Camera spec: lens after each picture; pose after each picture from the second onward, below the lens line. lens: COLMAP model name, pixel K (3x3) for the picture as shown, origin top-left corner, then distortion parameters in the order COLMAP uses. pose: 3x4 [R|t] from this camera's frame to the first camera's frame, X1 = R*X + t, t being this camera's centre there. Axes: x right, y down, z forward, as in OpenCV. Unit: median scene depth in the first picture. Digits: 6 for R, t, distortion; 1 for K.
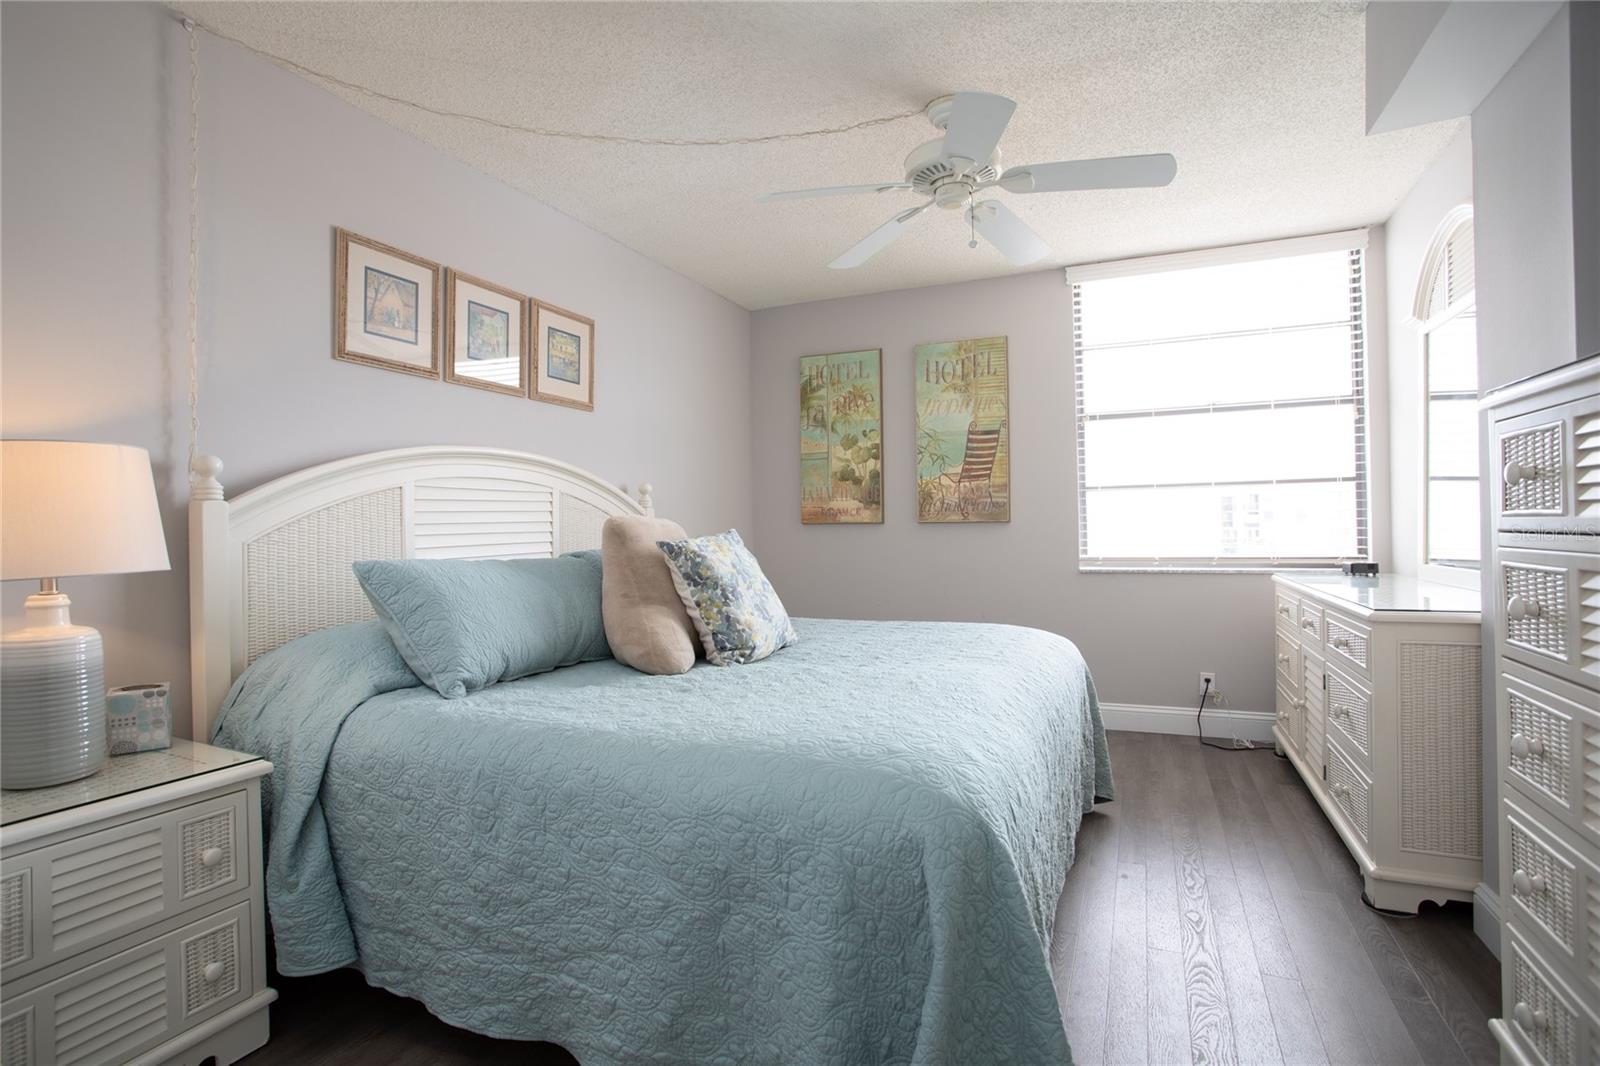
lens RADIAL K [[761.4, 0, 807.8], [0, 761.4, 527.4], [0, 0, 1]] dist [-0.030555, 0.012370]
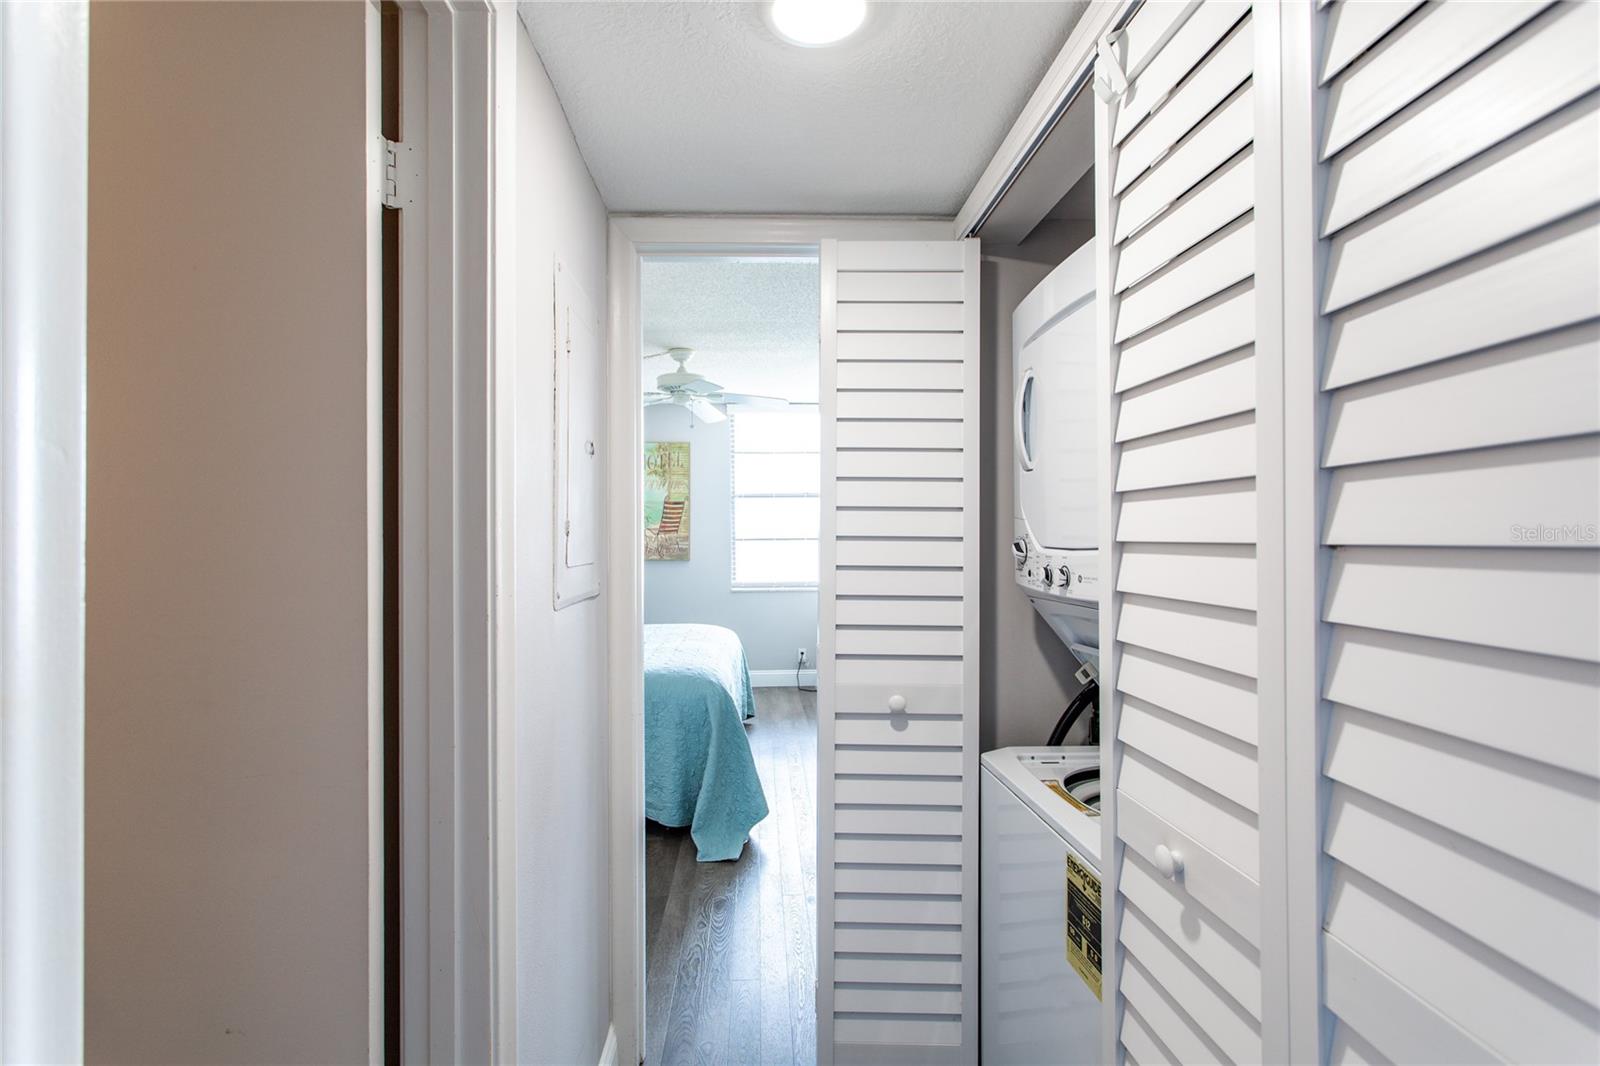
lens RADIAL K [[761.4, 0, 796.9], [0, 761.4, 532.4], [0, 0, 1]] dist [-0.030555, 0.012370]
pose [[0.891957, 0.011951, 0.451963, -0.279105], [-0.007921, 0.999910, -0.010808, -0.057030], [-0.452051, 0.006060, 0.891971, -0.564881]]
